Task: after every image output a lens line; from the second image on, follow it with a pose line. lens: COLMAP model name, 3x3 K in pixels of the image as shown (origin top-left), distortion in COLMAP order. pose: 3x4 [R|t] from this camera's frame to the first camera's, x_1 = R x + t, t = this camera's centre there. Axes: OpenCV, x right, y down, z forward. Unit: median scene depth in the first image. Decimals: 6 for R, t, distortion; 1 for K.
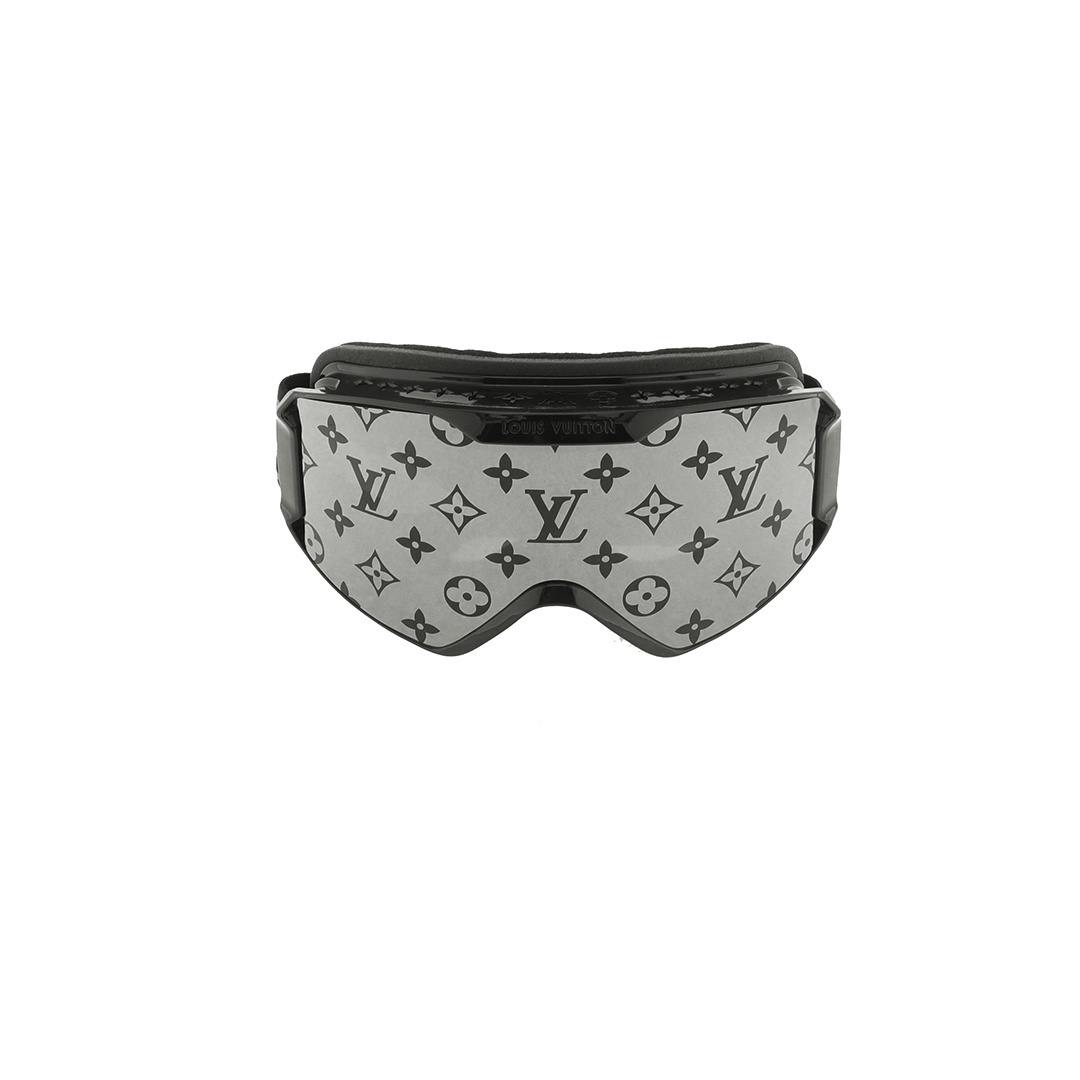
lens RADIAL K [[1920.3, 0, 540.0], [0, 1920.3, 540.0], [0, 0, 1]] dist [-0.131482, 0.220688]
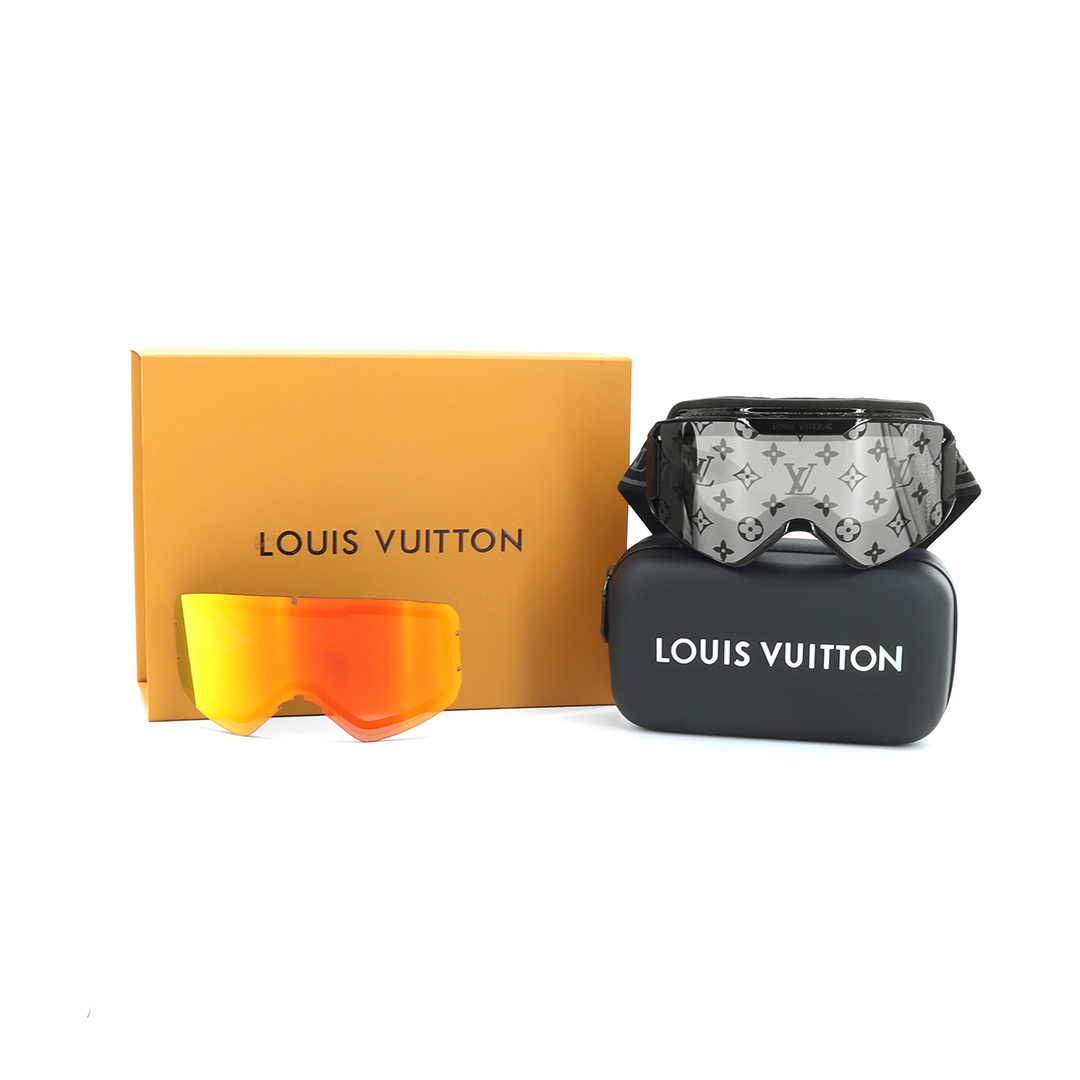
lens RADIAL K [[1920.3, 0, 540.0], [0, 1920.3, 540.0], [0, 0, 1]] dist [-0.131482, 0.220688]
pose [[0.993776, 0.016377, -0.110191, -0.035792], [-0.040166, 0.975279, -0.217295, 0.449529], [0.103908, 0.220368, 0.969867, -0.808798]]
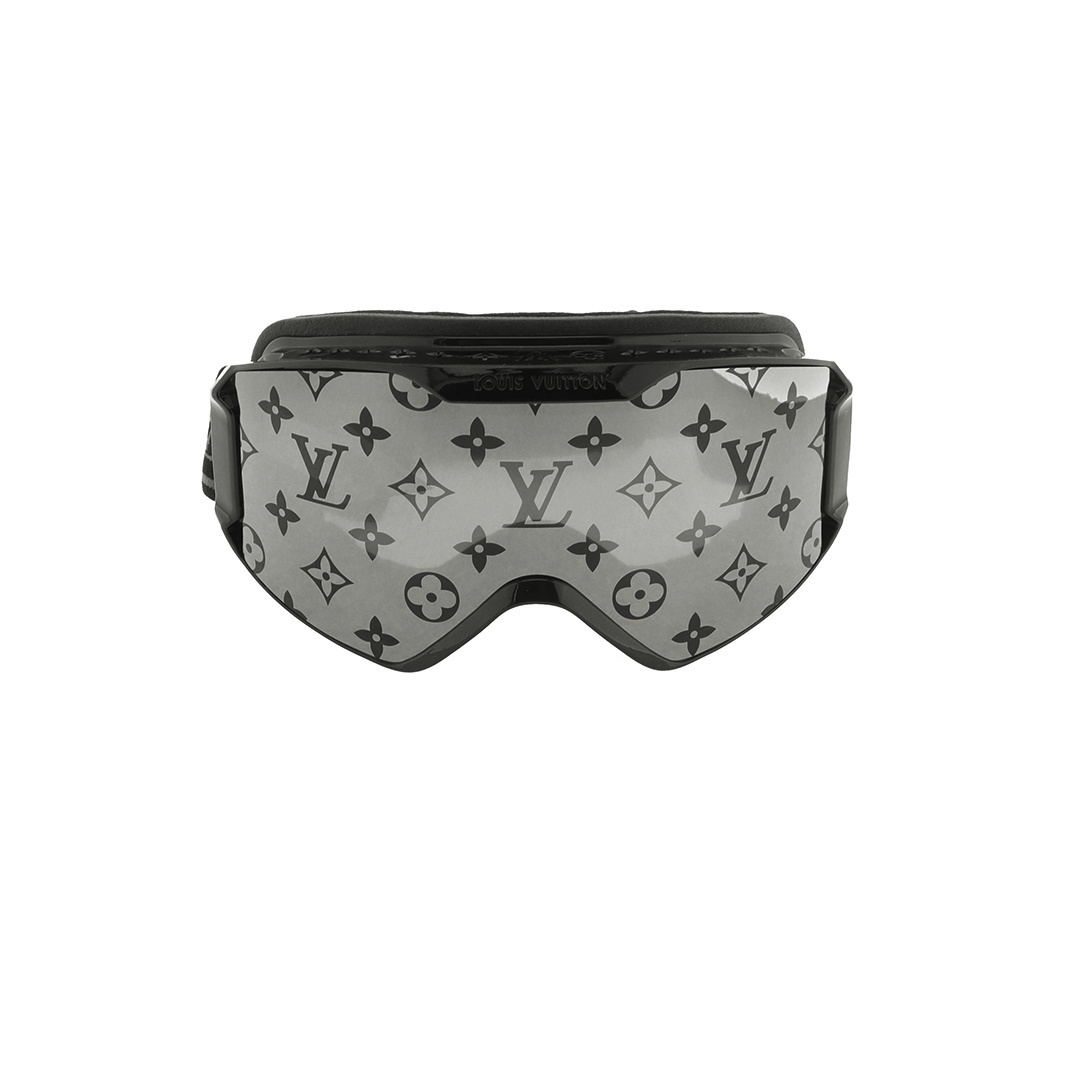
lens RADIAL K [[1815.0, 0, 540.0], [0, 1815.0, 540.0], [0, 0, 1]] dist [-0.237446, -0.005466]
pose [[0.999070, -0.008841, 0.042213, -0.023483], [0.013537, 0.993582, -0.112304, 0.095928], [-0.040949, 0.112771, 0.992777, 0.189525]]
